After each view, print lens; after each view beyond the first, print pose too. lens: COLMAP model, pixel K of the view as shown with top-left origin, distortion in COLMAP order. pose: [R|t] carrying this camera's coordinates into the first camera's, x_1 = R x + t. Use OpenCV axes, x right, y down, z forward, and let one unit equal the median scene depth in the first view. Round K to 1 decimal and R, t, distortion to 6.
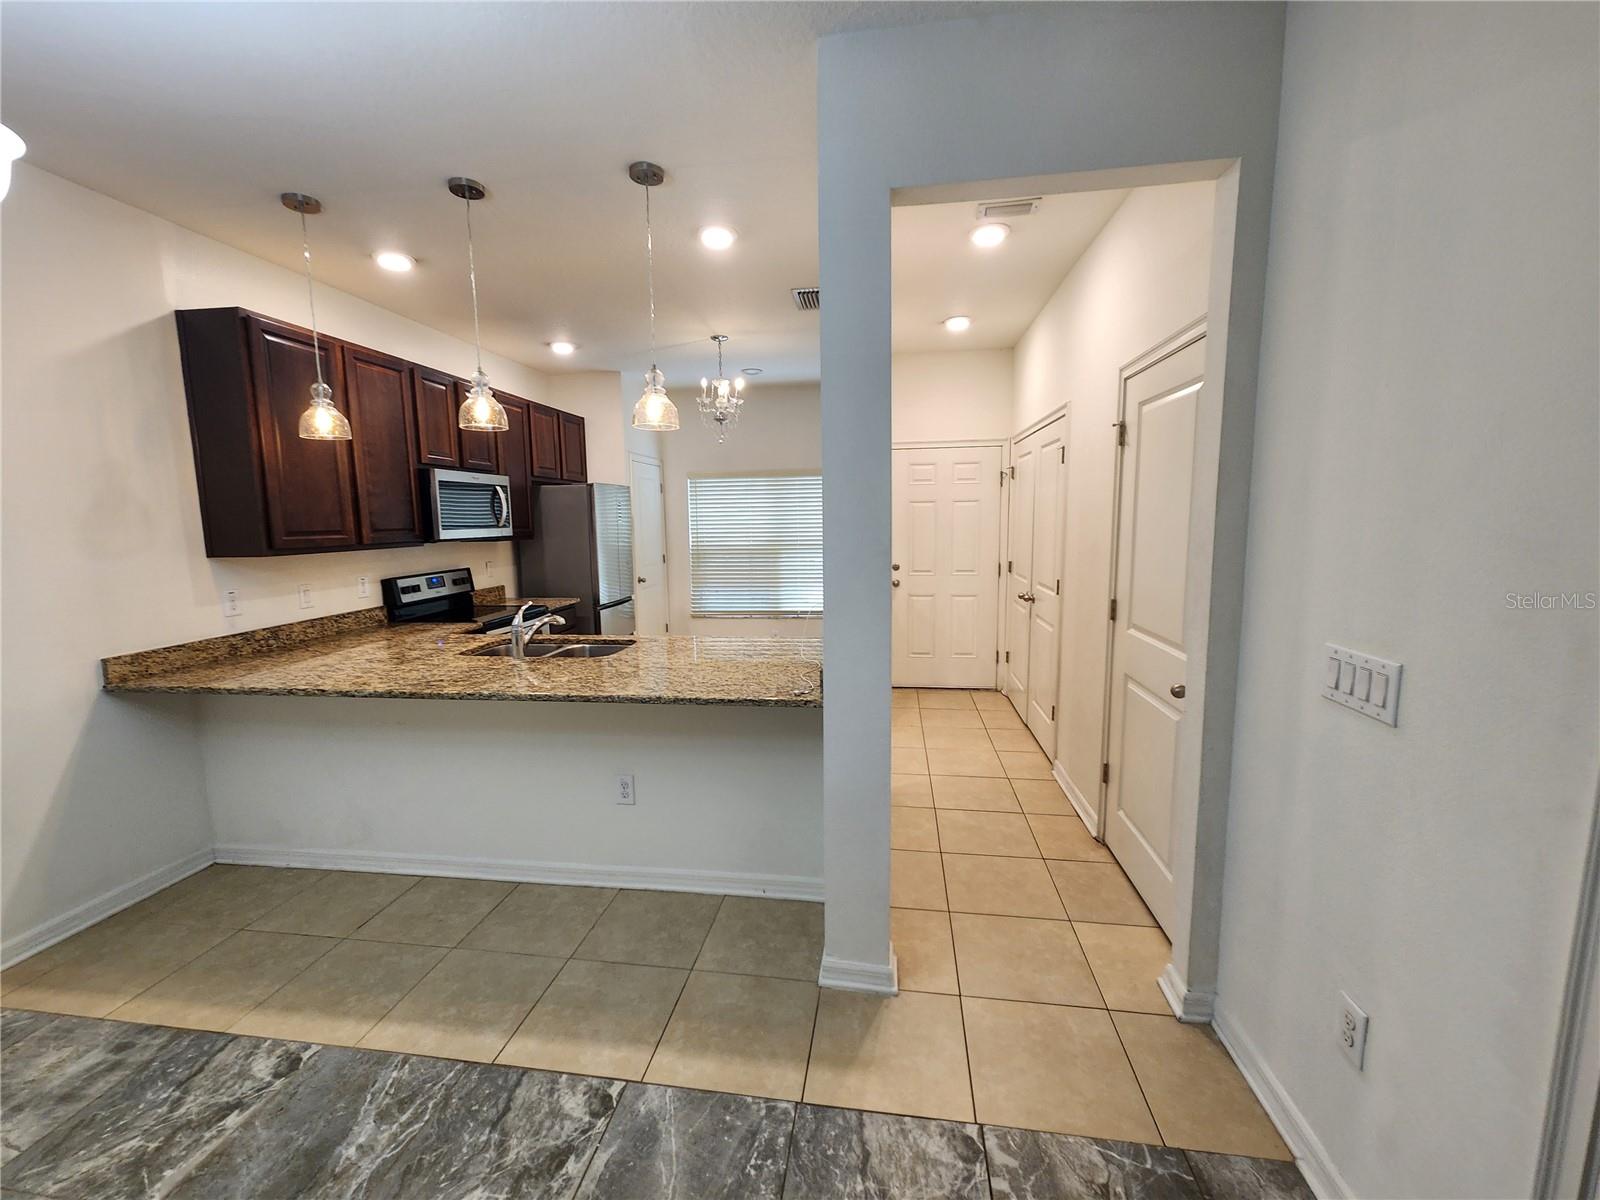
lens RADIAL K [[652.4, 0, 800.3], [0, 652.4, 602.0], [0, 0, 1]] dist [0.004815, -0.001378]
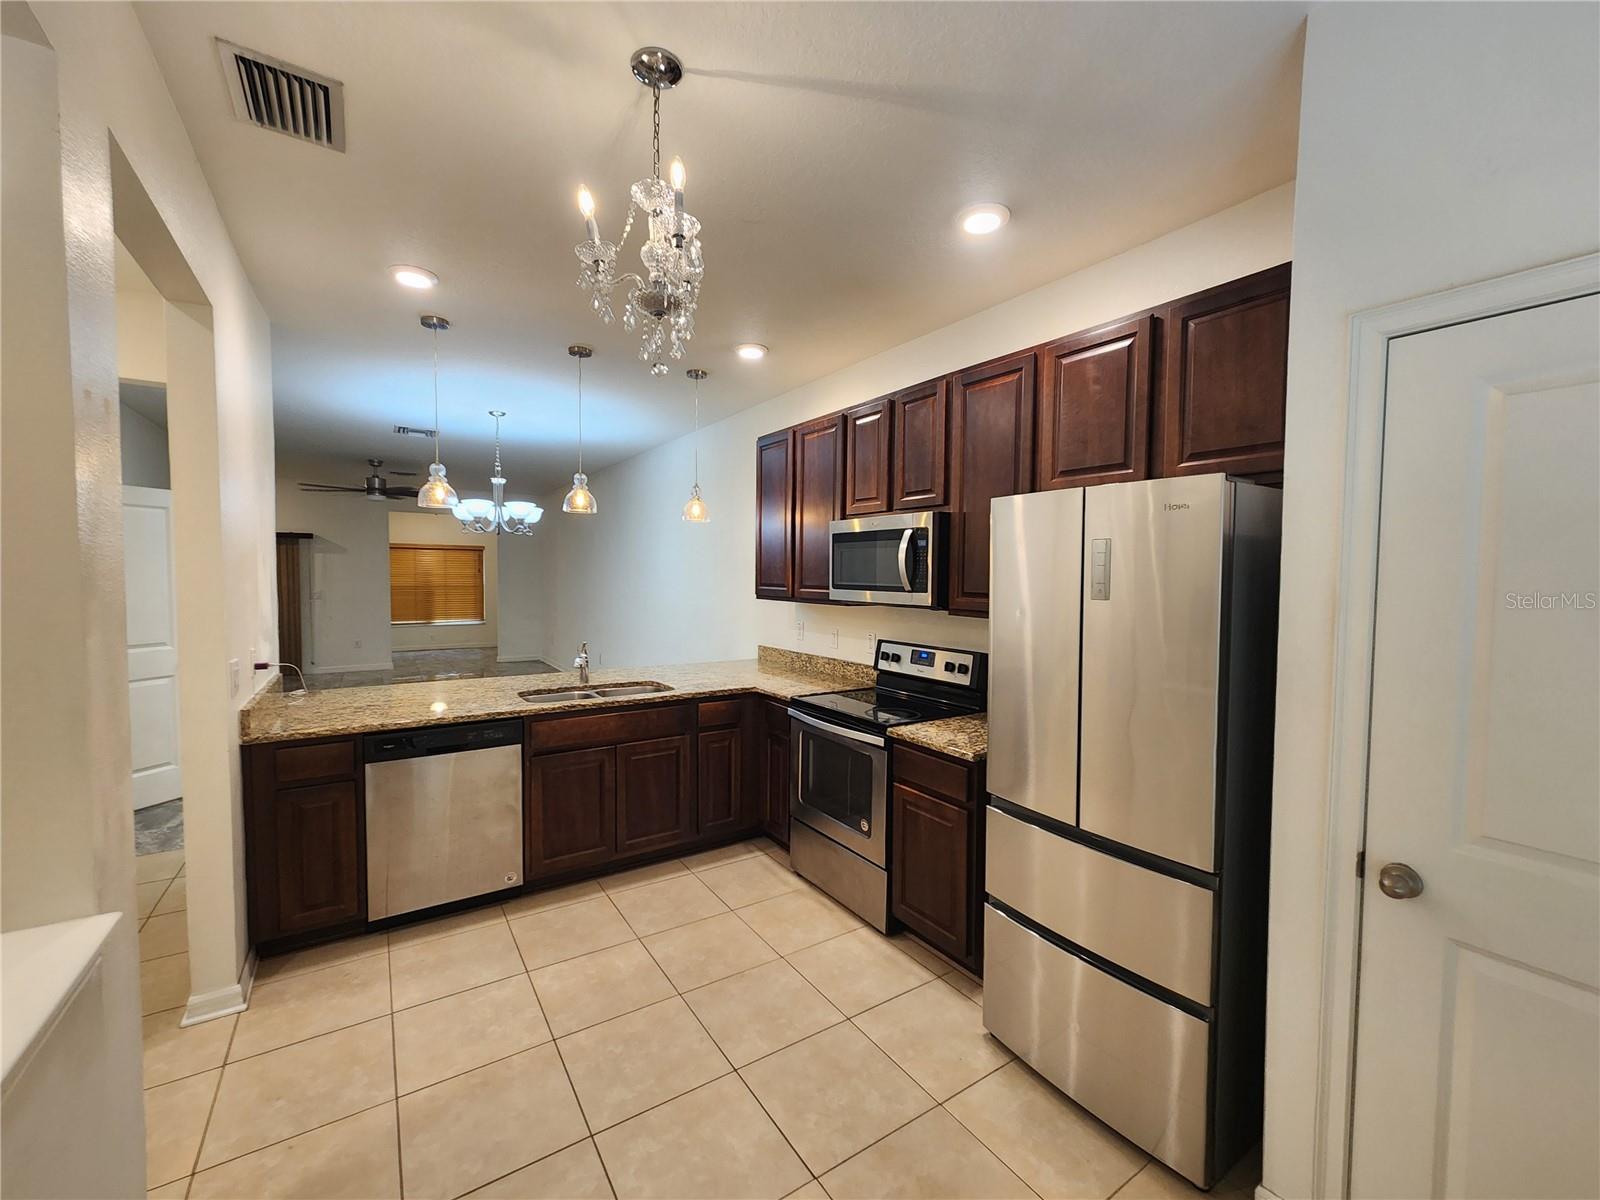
lens RADIAL K [[652.4, 0, 795.1], [0, 652.4, 593.5], [0, 0, 1]] dist [0.004815, -0.001378]
pose [[-0.755306, 0.027093, -0.654812, 0.071971], [-0.087311, 0.986079, 0.141510, -0.229056], [0.649531, 0.164055, -0.742426, 1.655424]]
